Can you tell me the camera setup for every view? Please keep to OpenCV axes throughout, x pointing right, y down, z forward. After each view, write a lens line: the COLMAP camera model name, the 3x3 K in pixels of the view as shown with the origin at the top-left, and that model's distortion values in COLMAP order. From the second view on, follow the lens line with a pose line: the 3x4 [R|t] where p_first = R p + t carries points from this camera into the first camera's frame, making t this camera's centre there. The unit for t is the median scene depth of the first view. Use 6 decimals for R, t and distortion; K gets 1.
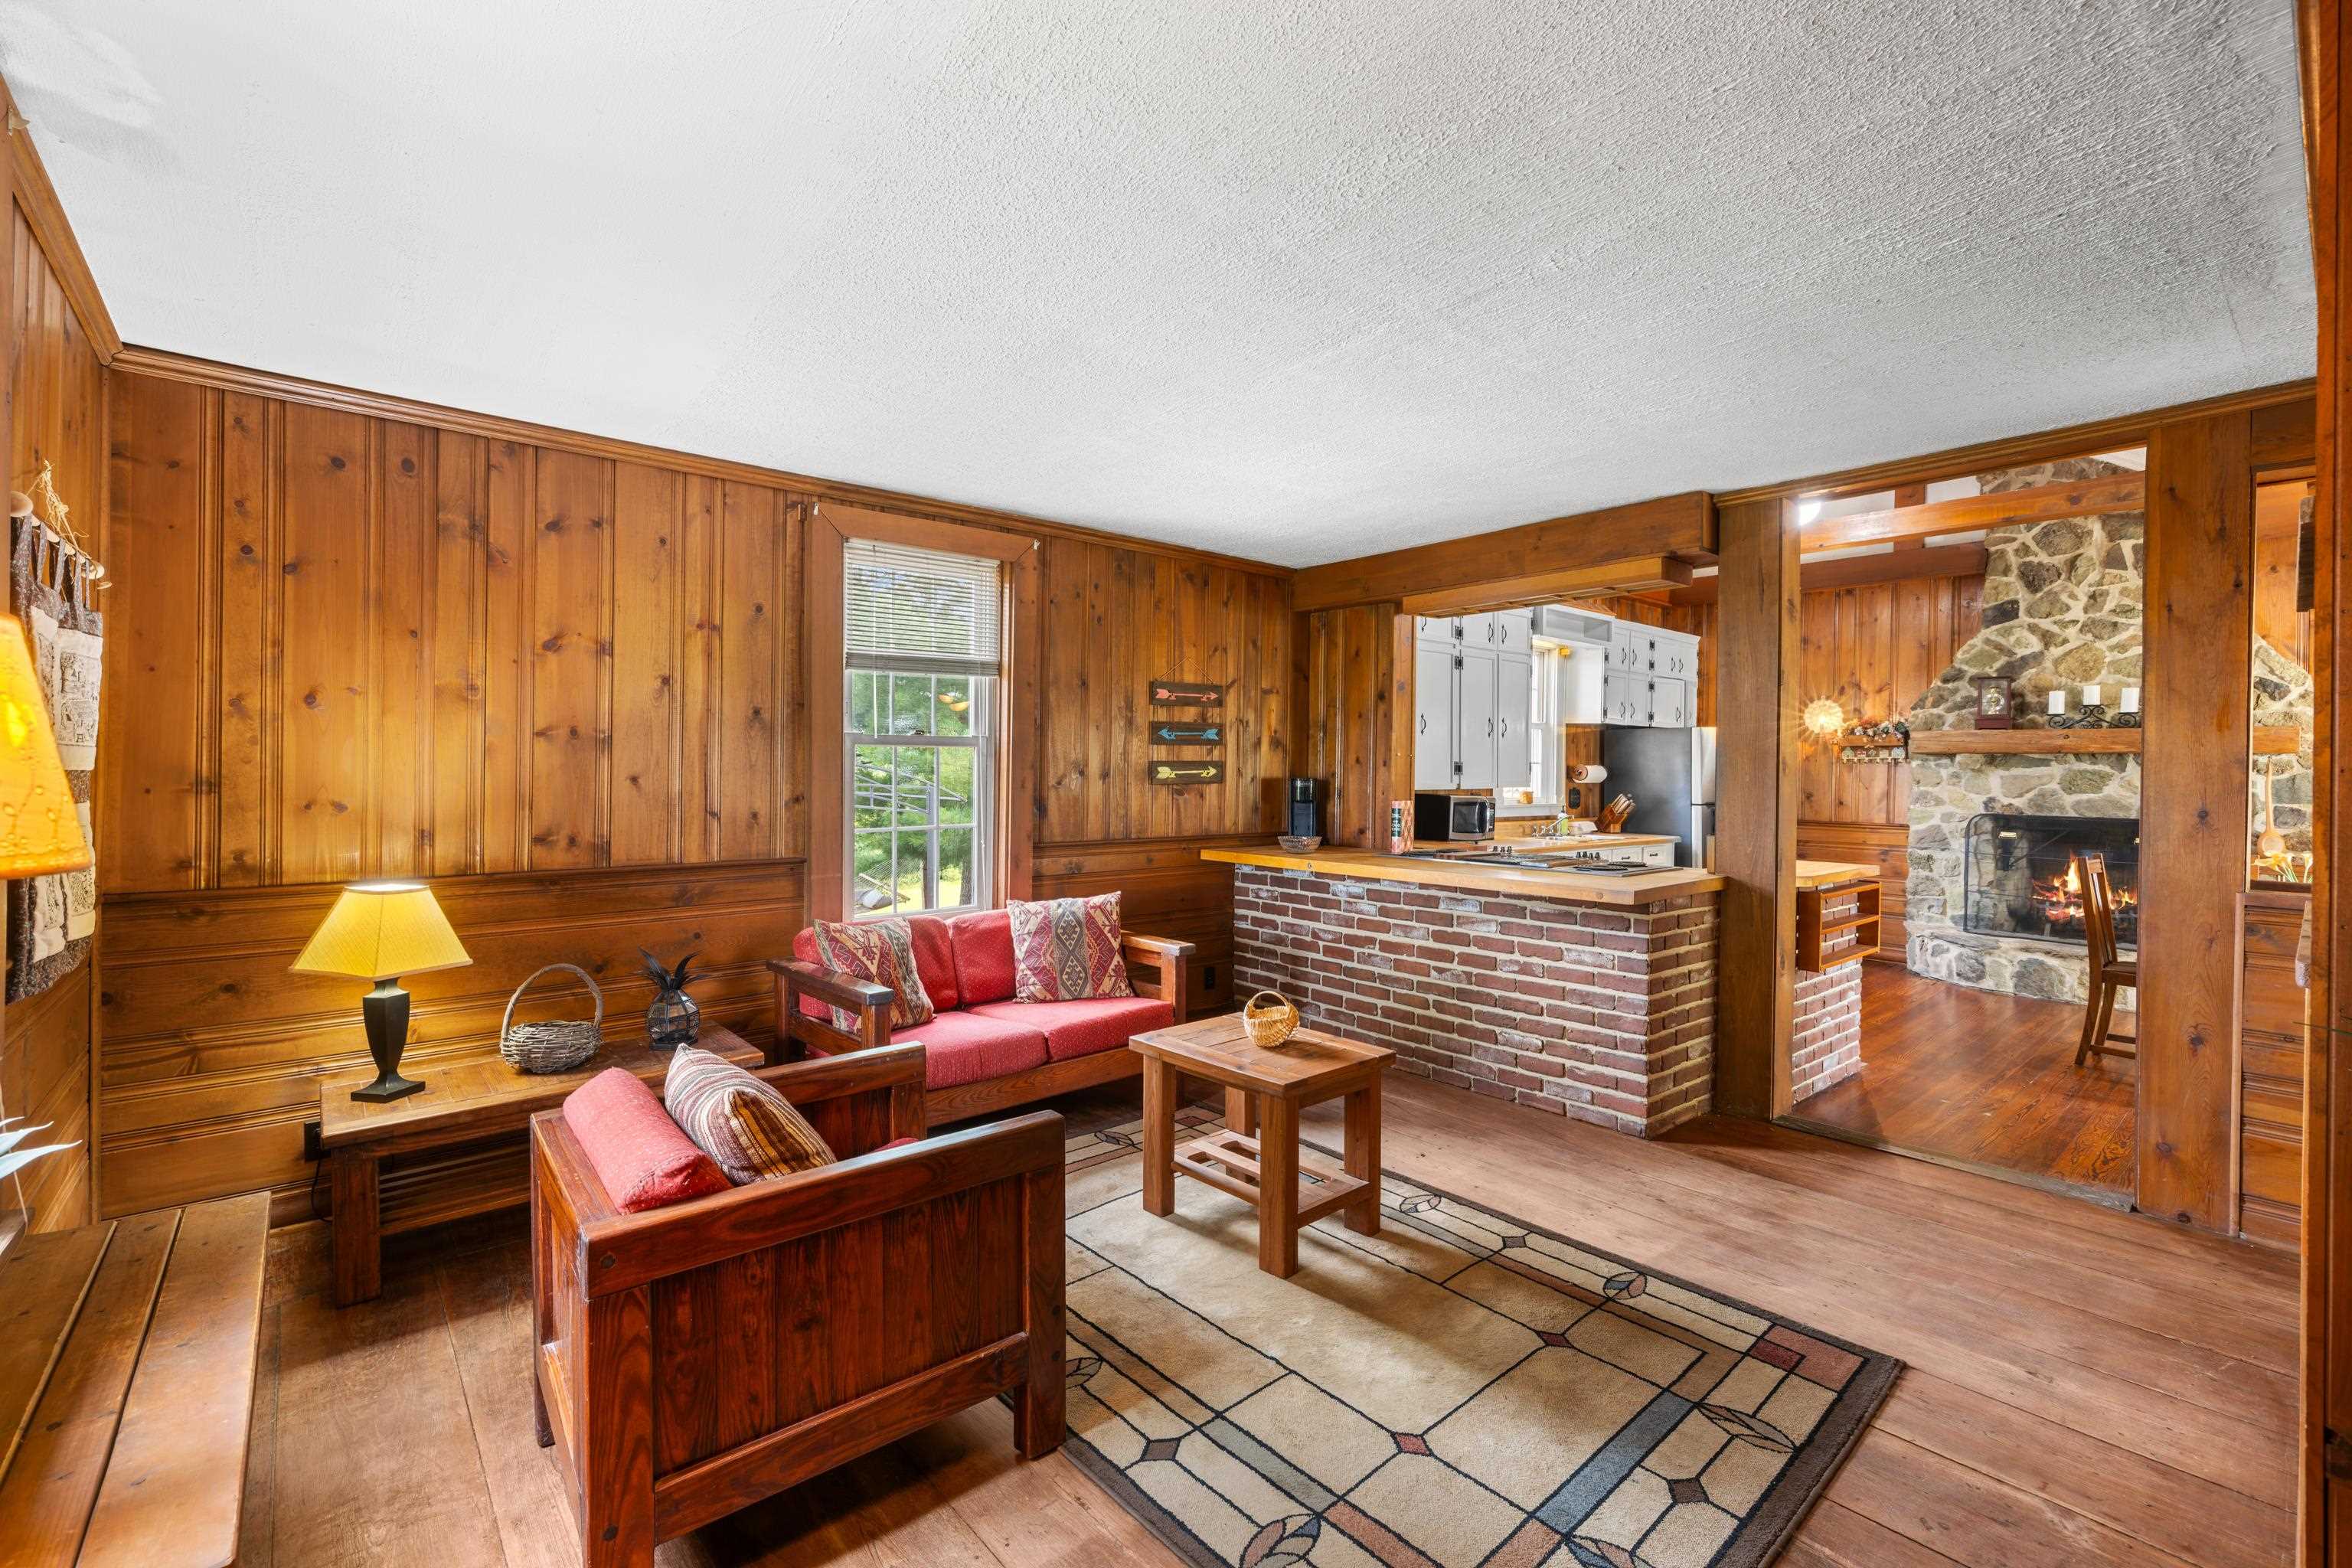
lens RADIAL K [[980.0, 0, 1189.6], [0, 980.0, 777.2], [0, 0, 1]] dist [-0.002081, 0.000136]
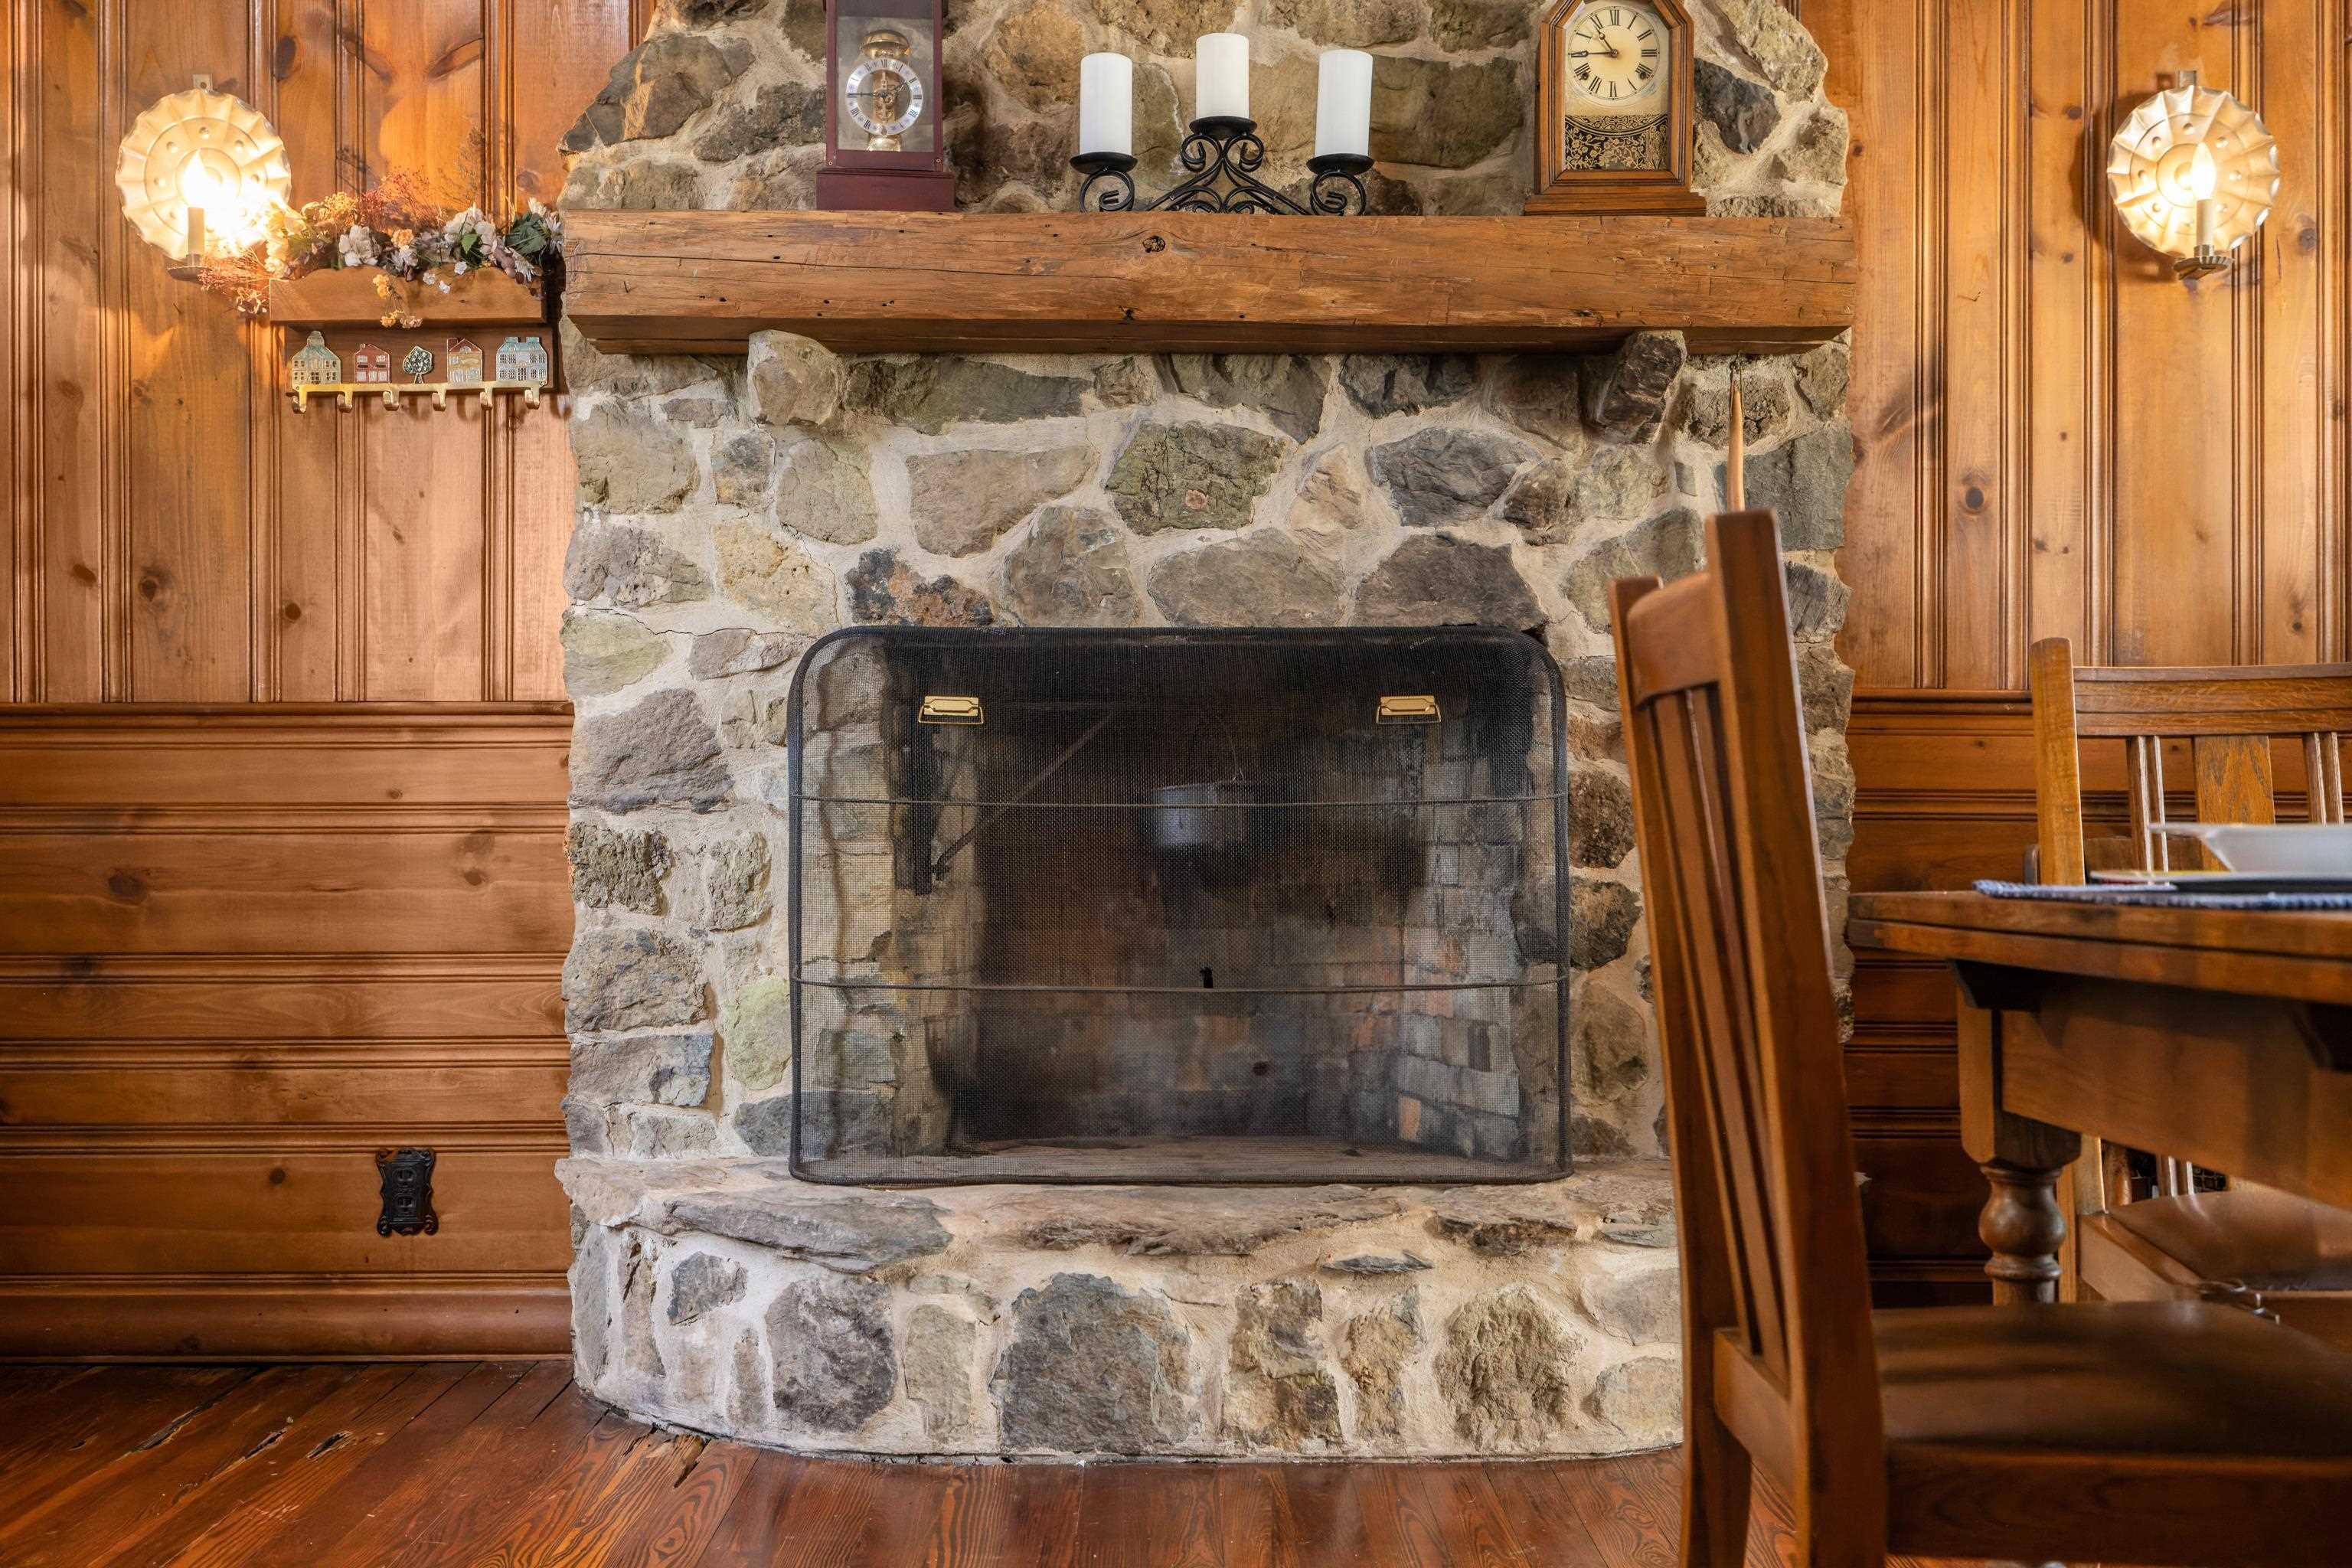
lens RADIAL K [[2285.1, 0, 1137.1], [0, 2285.1, 849.8], [0, 0, 1]] dist [0.014709, 0.000000]
pose [[0.648075, -0.015447, 0.761420, 0.473796], [0.016426, 0.999845, 0.006303, 0.086474], [-0.761399, 0.008422, 0.648228, 0.635536]]
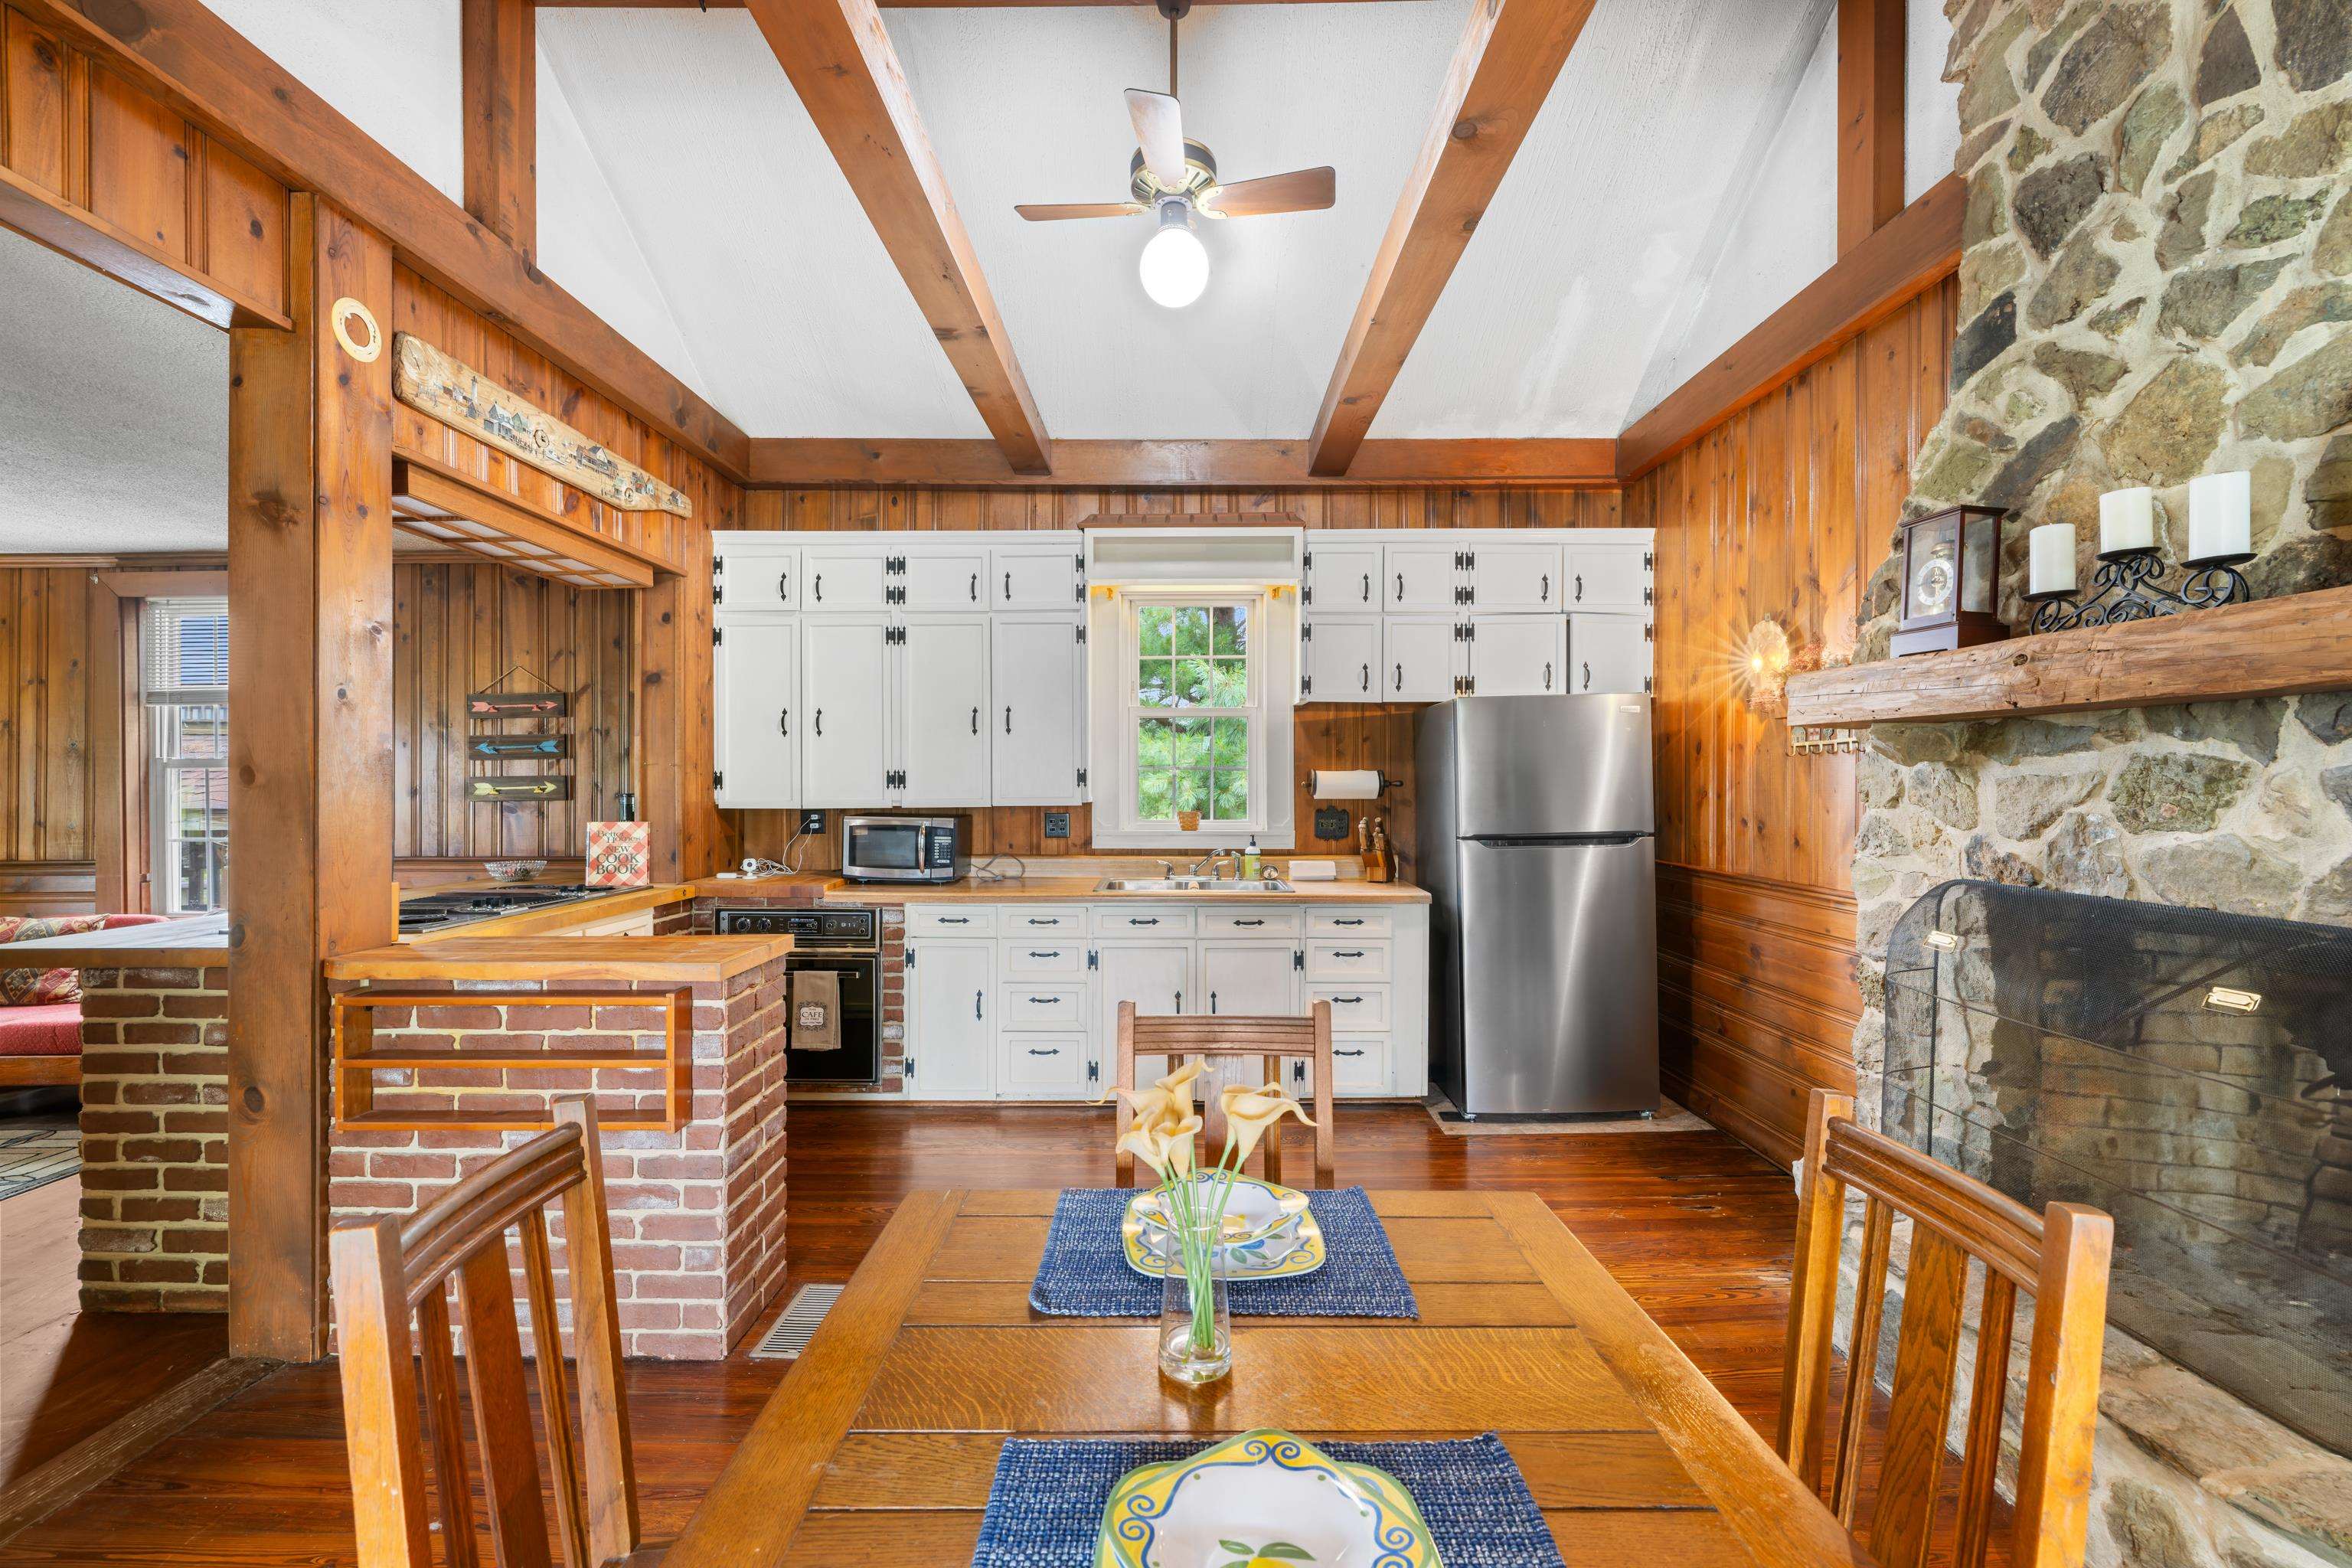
lens RADIAL K [[980.0, 0, 1193.7], [0, 980.0, 781.7], [0, 0, 1]] dist [-0.002081, 0.000136]
pose [[0.772012, -0.012445, -0.635486, 0.841904], [0.004742, 0.999893, -0.013822, 0.003471], [0.635590, 0.007657, 0.771988, 0.532712]]
